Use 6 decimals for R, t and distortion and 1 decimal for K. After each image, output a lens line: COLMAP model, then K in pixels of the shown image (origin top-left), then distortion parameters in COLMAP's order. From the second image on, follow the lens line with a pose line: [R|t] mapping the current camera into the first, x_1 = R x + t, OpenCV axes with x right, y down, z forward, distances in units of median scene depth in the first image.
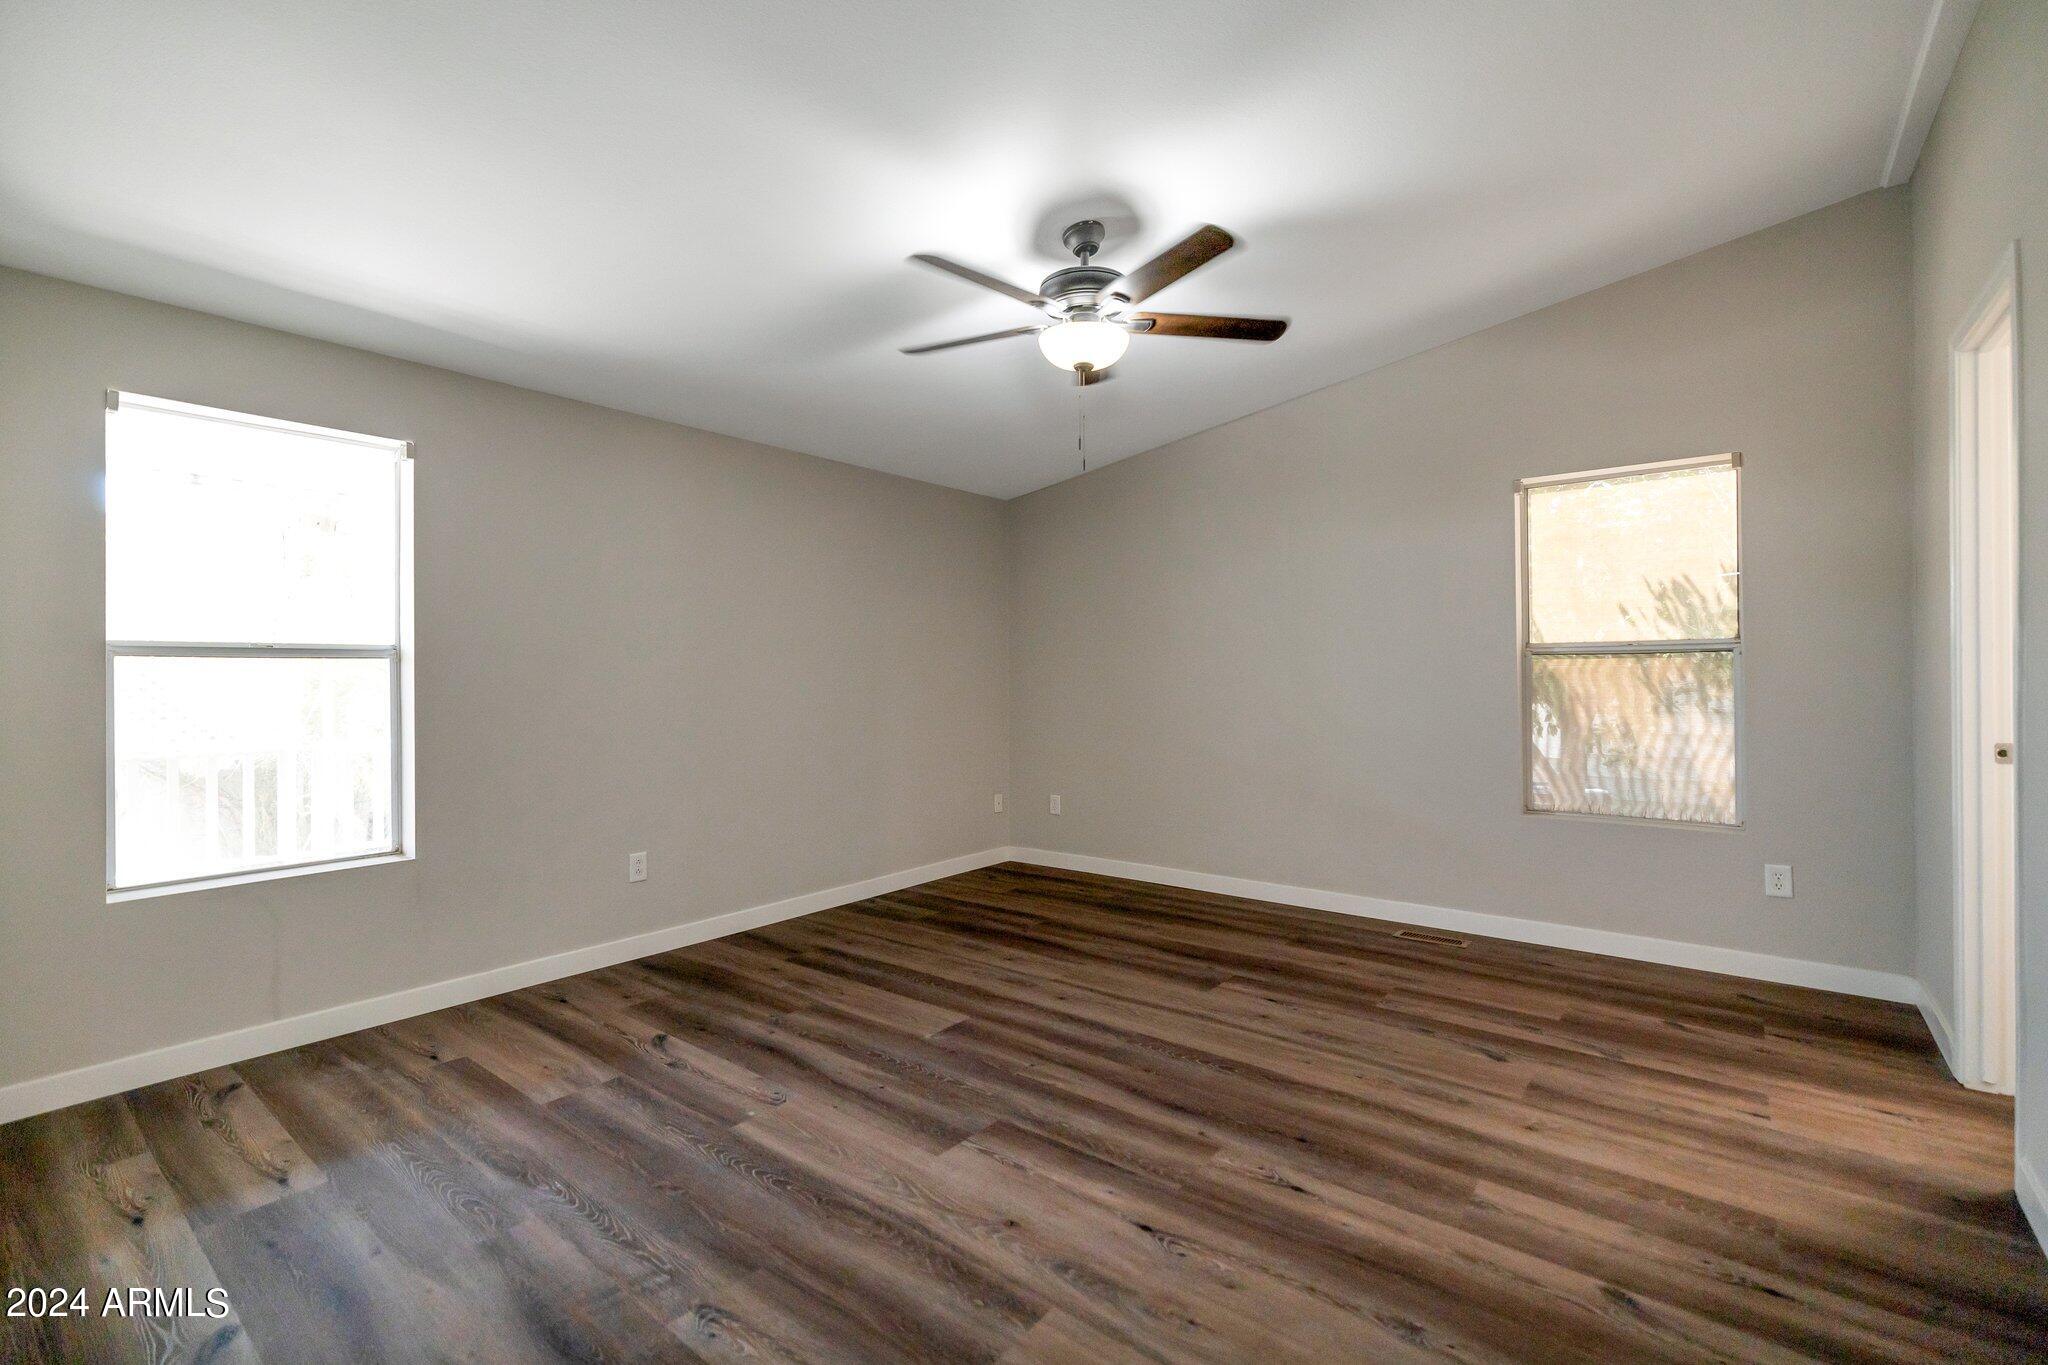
lens RADIAL K [[891.9, 0, 1024.2], [0, 891.9, 680.9], [0, 0, 1]] dist [0.001839, -0.000012]
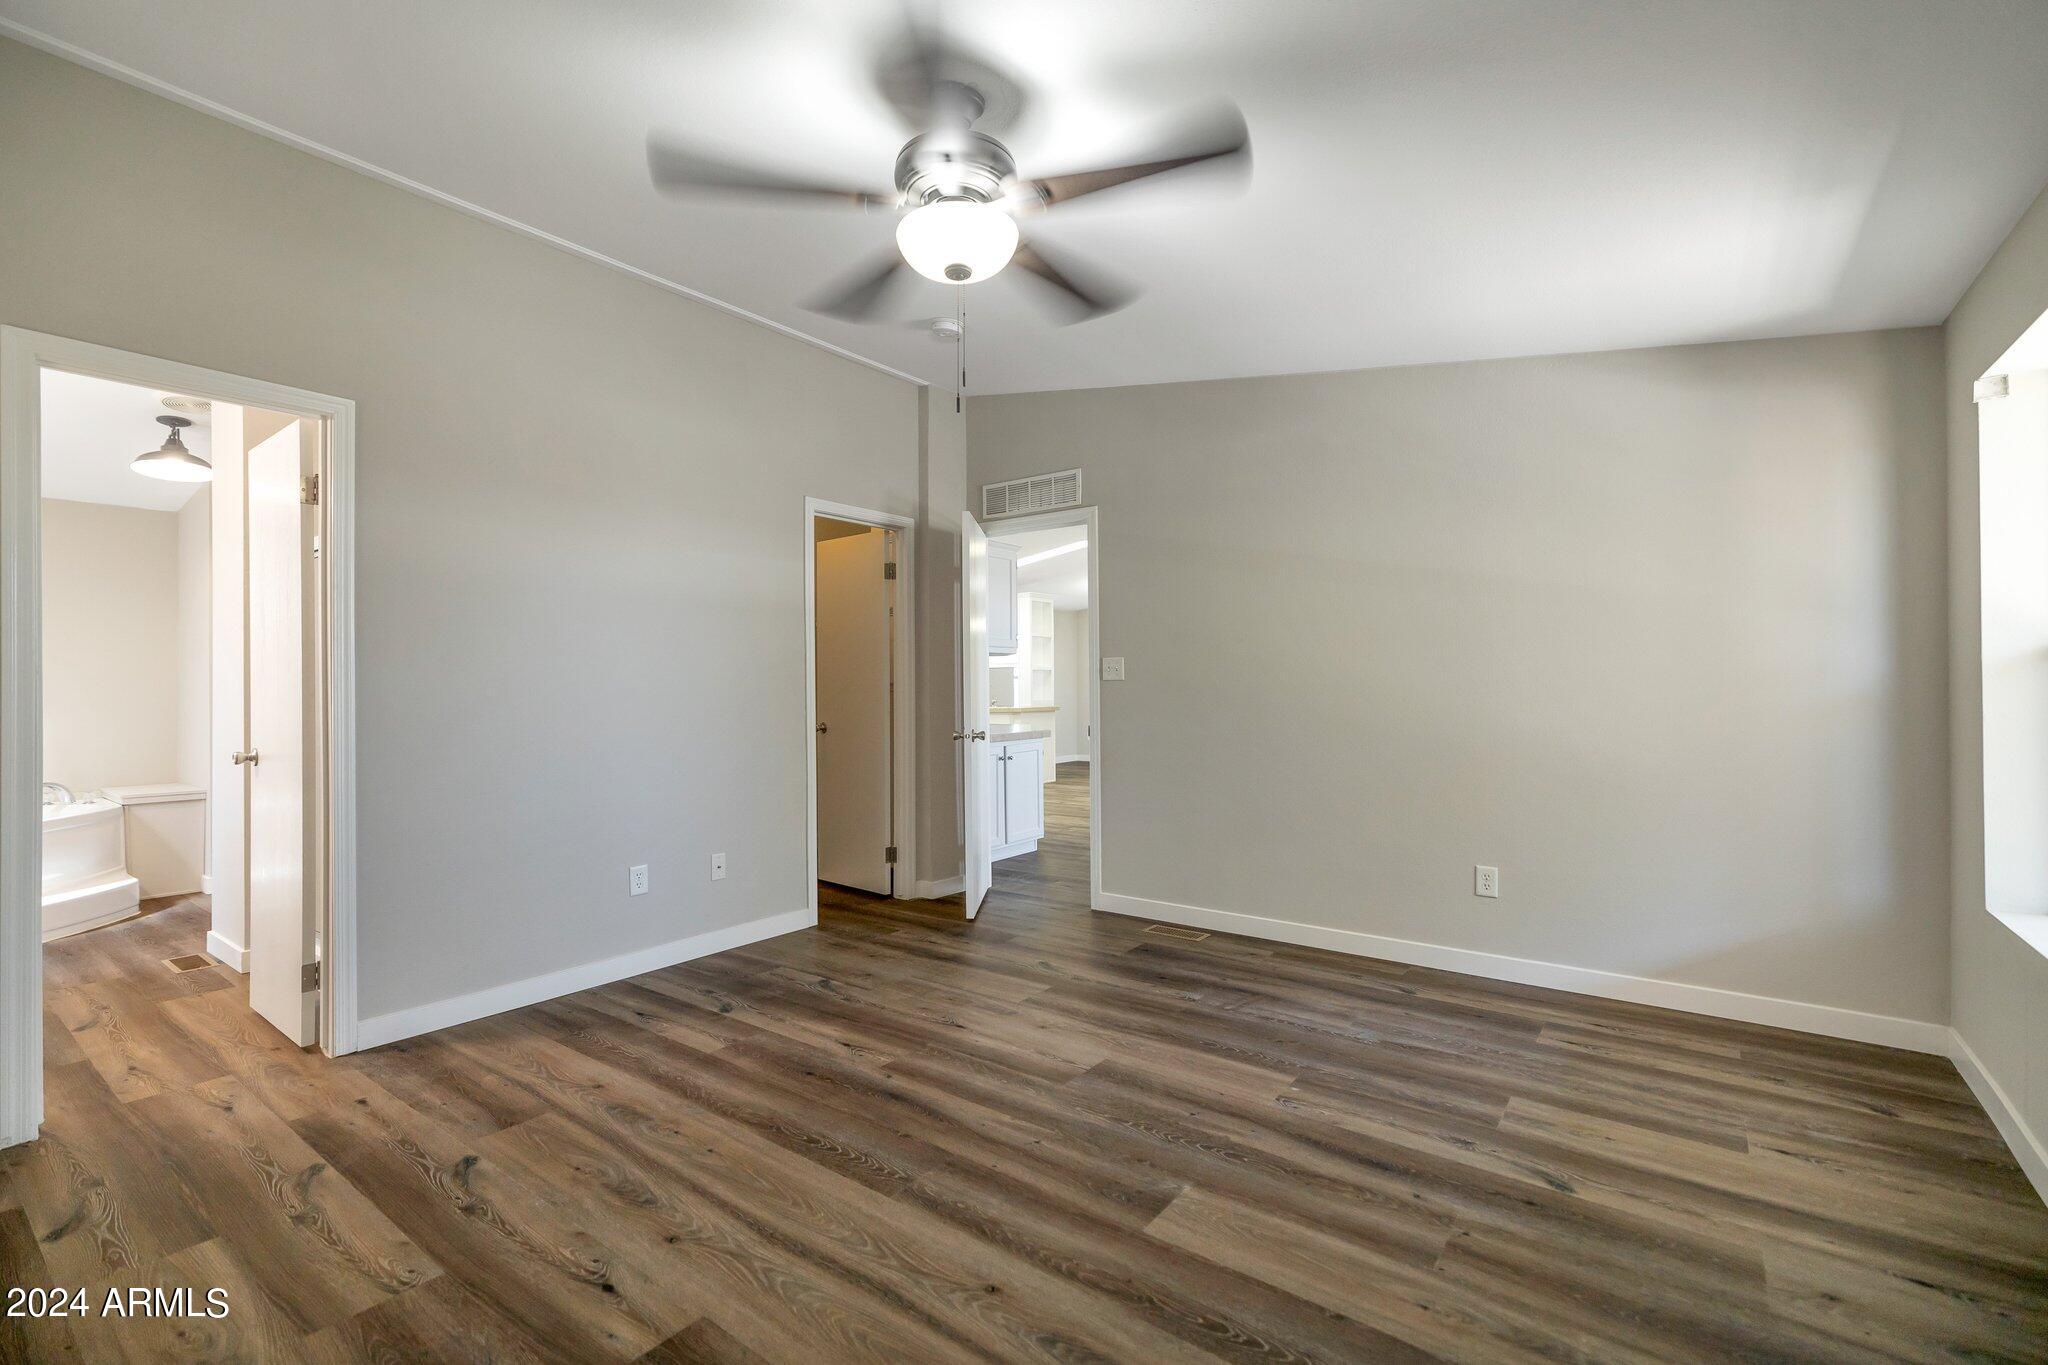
lens RADIAL K [[891.9, 0, 1025.3], [0, 891.9, 682.0], [0, 0, 1]] dist [0.001839, -0.000012]
pose [[-0.999478, 0.012217, -0.029915, 0.043719], [0.012132, 0.999922, 0.003022, -0.013439], [0.029949, 0.002657, -0.999548, 1.974117]]
